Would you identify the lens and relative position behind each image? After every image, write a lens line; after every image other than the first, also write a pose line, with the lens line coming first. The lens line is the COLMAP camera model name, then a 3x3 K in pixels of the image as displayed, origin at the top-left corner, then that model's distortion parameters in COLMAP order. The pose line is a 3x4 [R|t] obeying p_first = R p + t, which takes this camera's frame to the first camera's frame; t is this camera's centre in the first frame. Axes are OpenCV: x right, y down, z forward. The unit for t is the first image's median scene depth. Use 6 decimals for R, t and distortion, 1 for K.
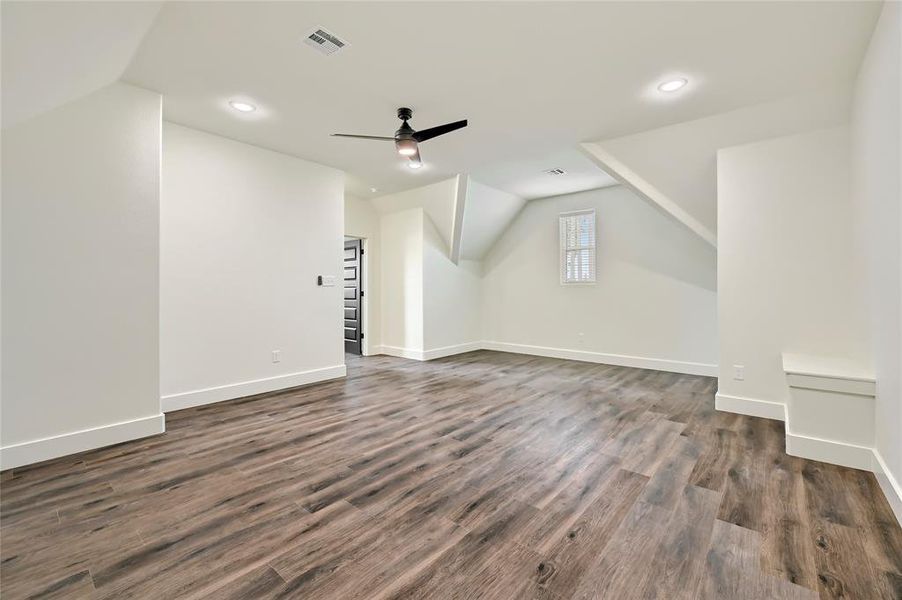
lens RADIAL K [[376.9, 0, 451.6], [0, 376.9, 294.9], [0, 0, 1]] dist [-0.000594, -0.001302]
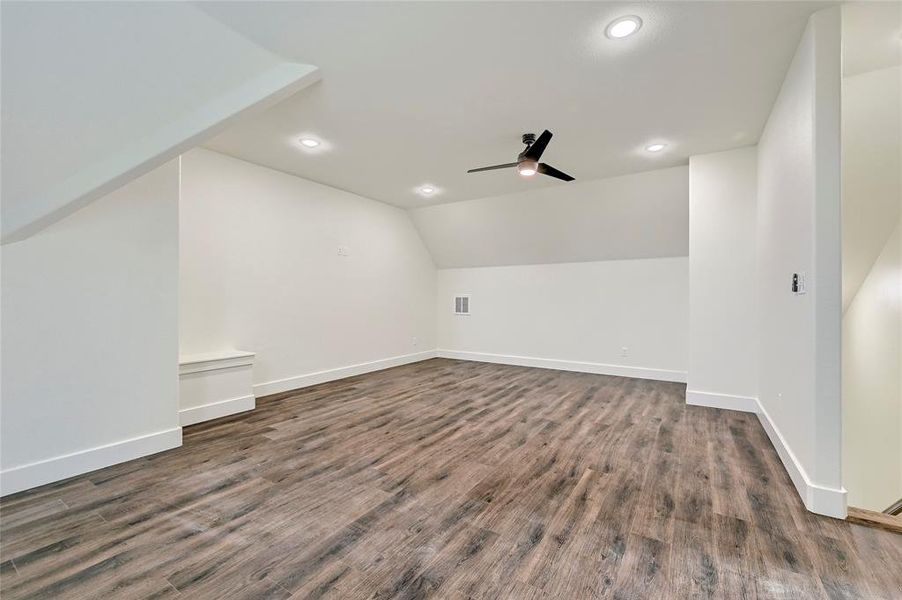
lens RADIAL K [[376.9, 0, 449.5], [0, 376.9, 299.4], [0, 0, 1]] dist [-0.000594, -0.001302]
pose [[-0.991773, 0.000942, -0.128007, 0.256975], [-0.000562, 0.999931, 0.011713, -0.030088], [0.128009, 0.011688, -0.991704, 2.167121]]
